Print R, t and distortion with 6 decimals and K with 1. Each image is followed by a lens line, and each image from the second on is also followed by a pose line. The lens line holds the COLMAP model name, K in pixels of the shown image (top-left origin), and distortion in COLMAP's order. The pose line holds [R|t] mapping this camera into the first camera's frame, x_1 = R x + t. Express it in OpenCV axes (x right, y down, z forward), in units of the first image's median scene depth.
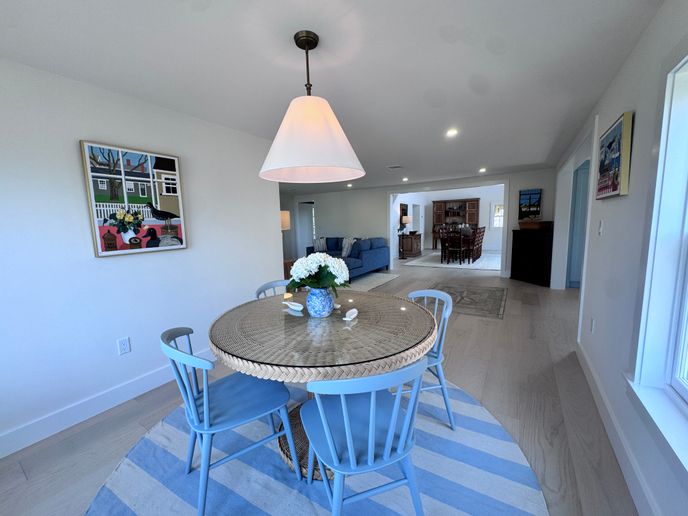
lens RADIAL K [[278.0, 0, 344.0], [0, 278.0, 258.0], [0, 0, 1]] dist [-0.000778, -0.000014]
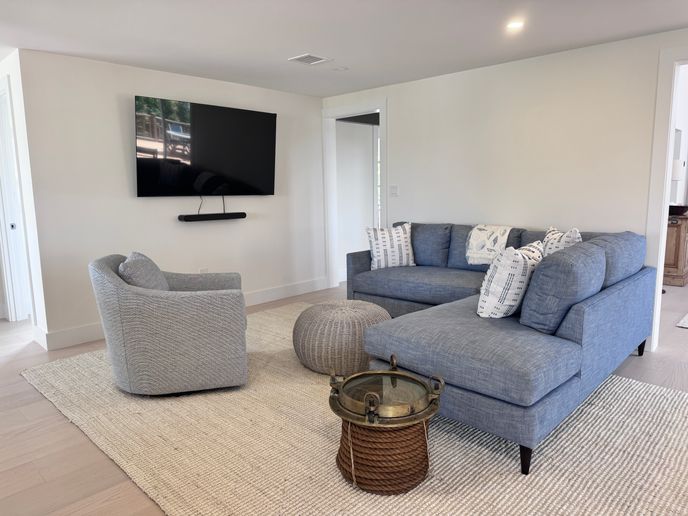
lens RADIAL K [[474.9, 0, 344.0], [0, 474.9, 258.0], [0, 0, 1]] dist [0.001772, -0.063288]
pose [[0.980783, 0.042109, -0.190501, -0.031276], [-0.036479, 0.998790, 0.032967, -0.043504], [0.191659, -0.025385, 0.981133, 0.405670]]
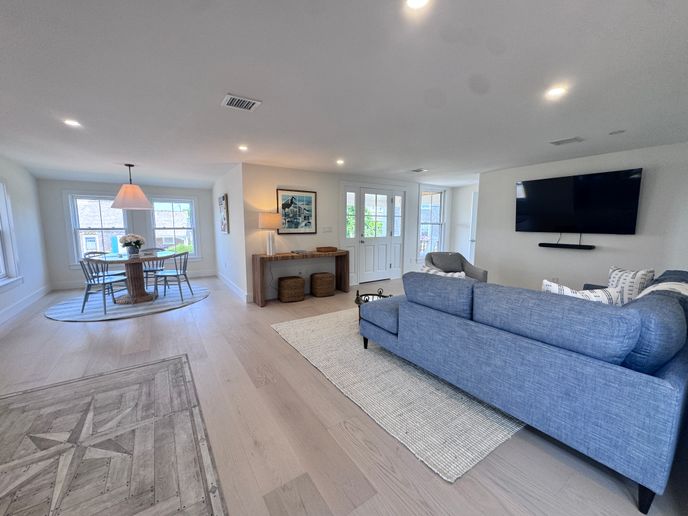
lens RADIAL K [[278.0, 0, 344.0], [0, 278.0, 258.0], [0, 0, 1]] dist [-0.000778, -0.000014]
pose [[-0.406144, 0.138582, -0.903240, 0.284295], [-0.101249, 0.975523, 0.195200, -0.095575], [0.908183, 0.170731, -0.382172, 0.697559]]
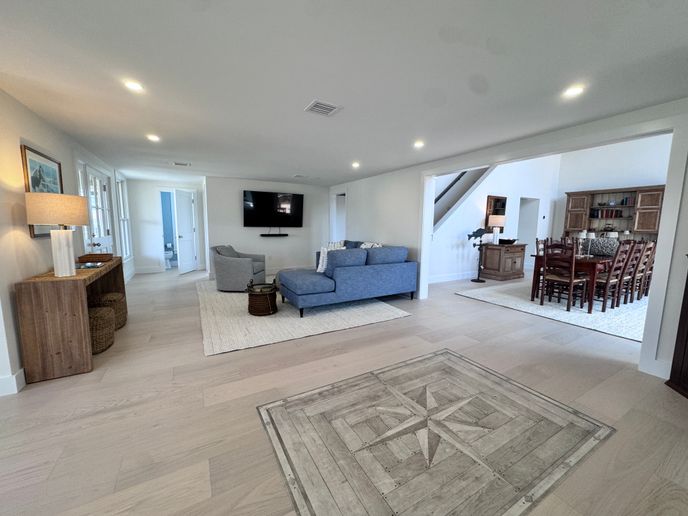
lens RADIAL K [[278.0, 0, 344.0], [0, 278.0, 258.0], [0, 0, 1]] dist [-0.000778, -0.000014]
pose [[0.881056, 0.093324, -0.463713, 0.239541], [-0.091362, 0.995458, 0.026752, -0.041333], [0.464104, 0.018796, 0.885581, 0.300467]]
